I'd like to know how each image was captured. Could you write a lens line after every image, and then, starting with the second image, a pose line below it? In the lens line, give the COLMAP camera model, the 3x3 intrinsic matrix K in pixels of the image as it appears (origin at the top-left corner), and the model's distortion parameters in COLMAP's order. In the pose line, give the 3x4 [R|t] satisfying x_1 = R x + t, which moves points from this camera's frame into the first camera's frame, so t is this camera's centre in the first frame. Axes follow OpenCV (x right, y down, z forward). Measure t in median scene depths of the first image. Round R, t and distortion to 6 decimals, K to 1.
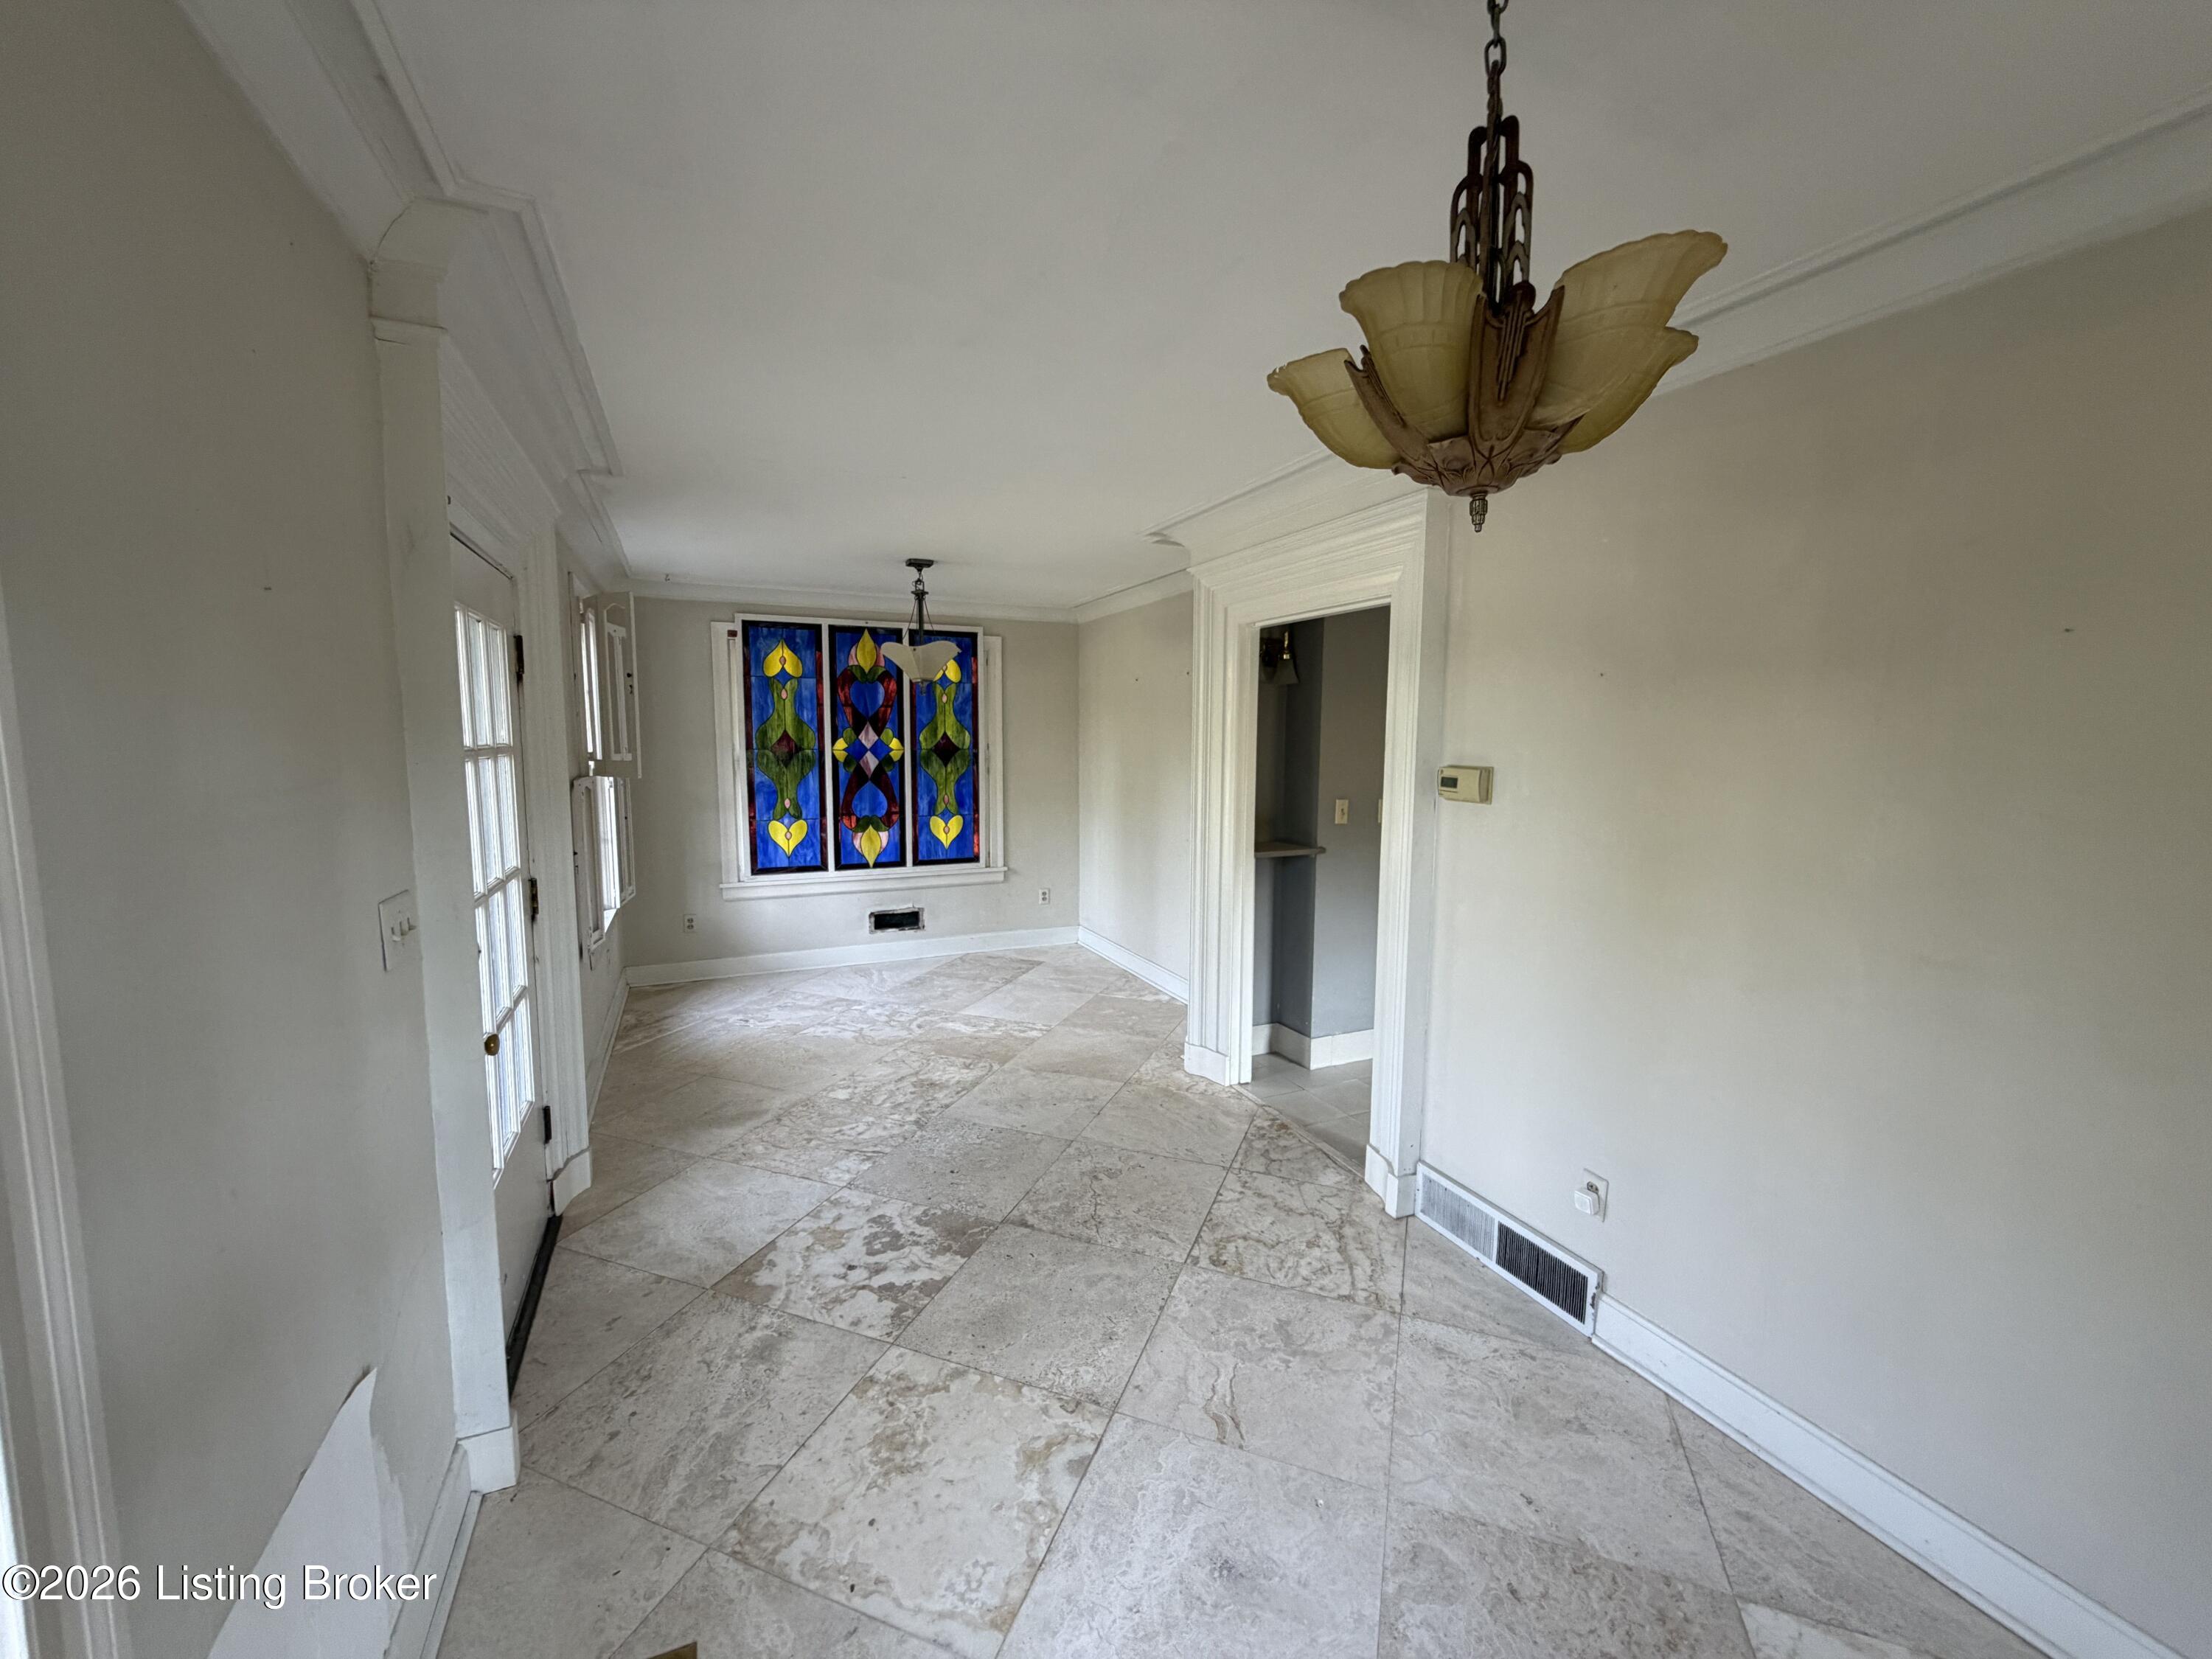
lens RADIAL K [[882.7, 0, 1106.3], [0, 882.7, 827.4], [0, 0, 1]] dist [0.002066, -0.000145]
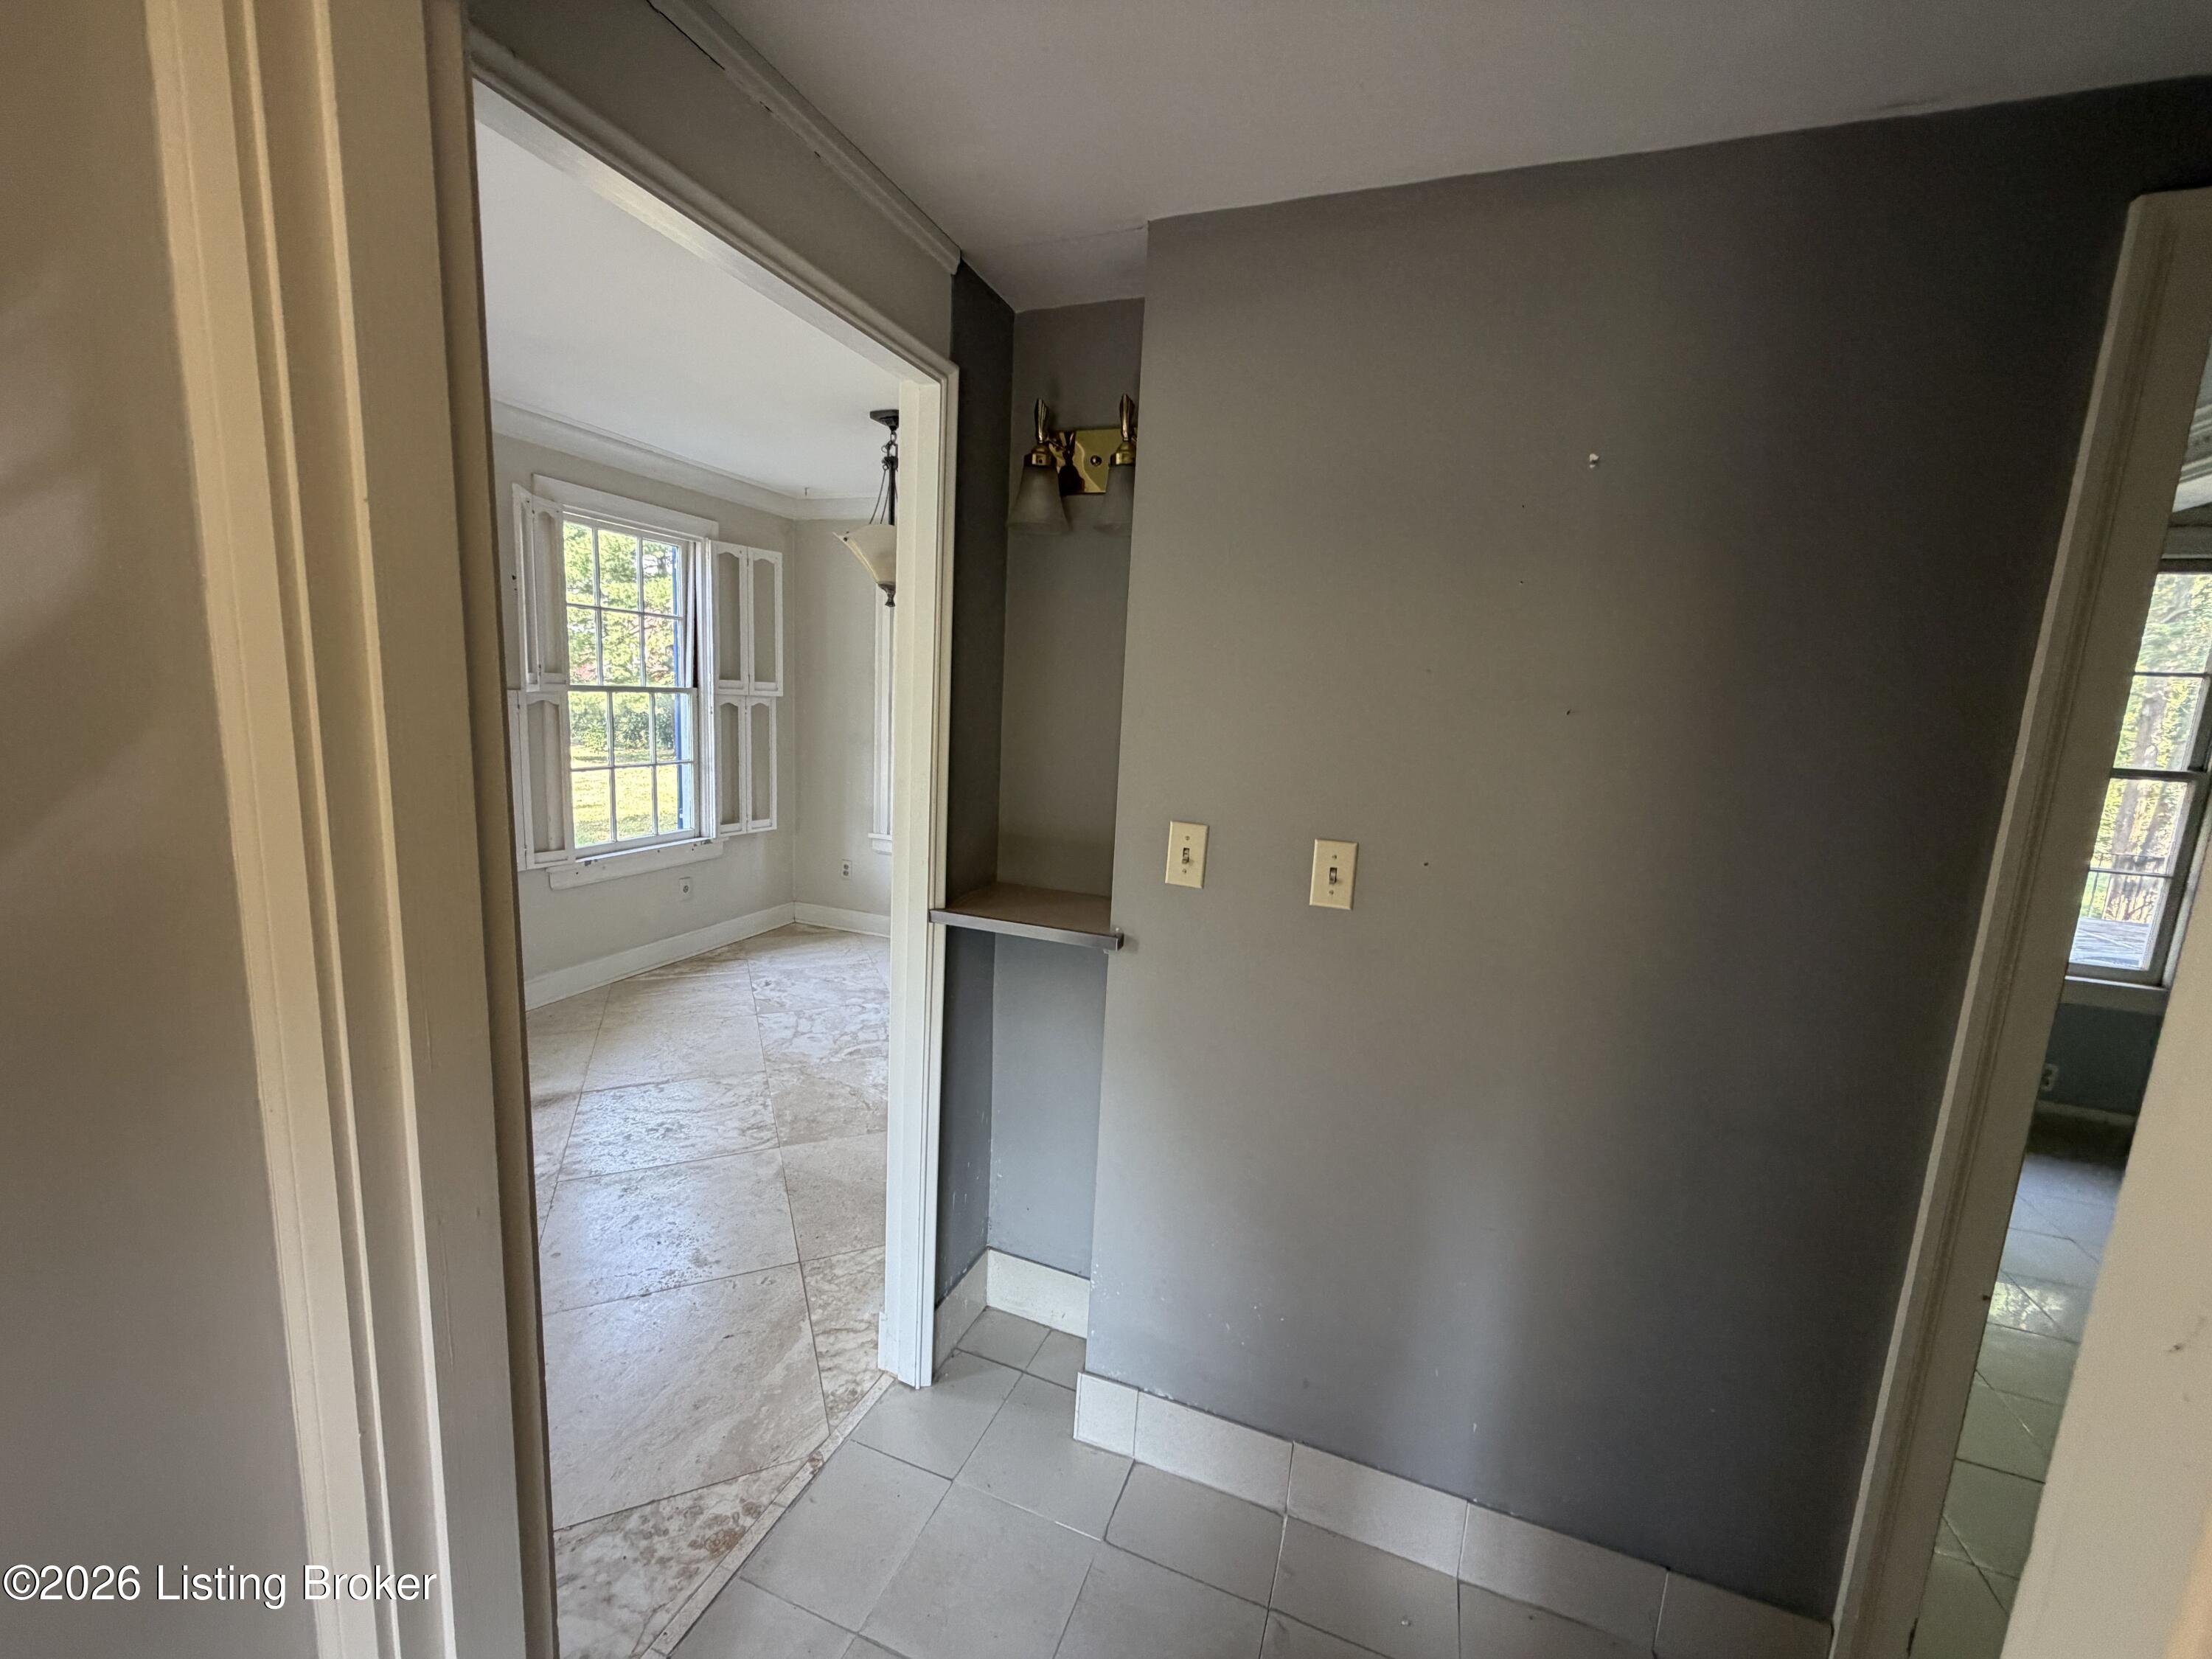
lens RADIAL K [[882.7, 0, 1104.3], [0, 882.7, 833.5], [0, 0, 1]] dist [0.002066, -0.000145]
pose [[0.701656, 0.144054, -0.697801, 0.443615], [-0.121412, 0.989199, 0.082128, -0.047622], [0.702095, 0.027096, 0.711567, 0.618613]]
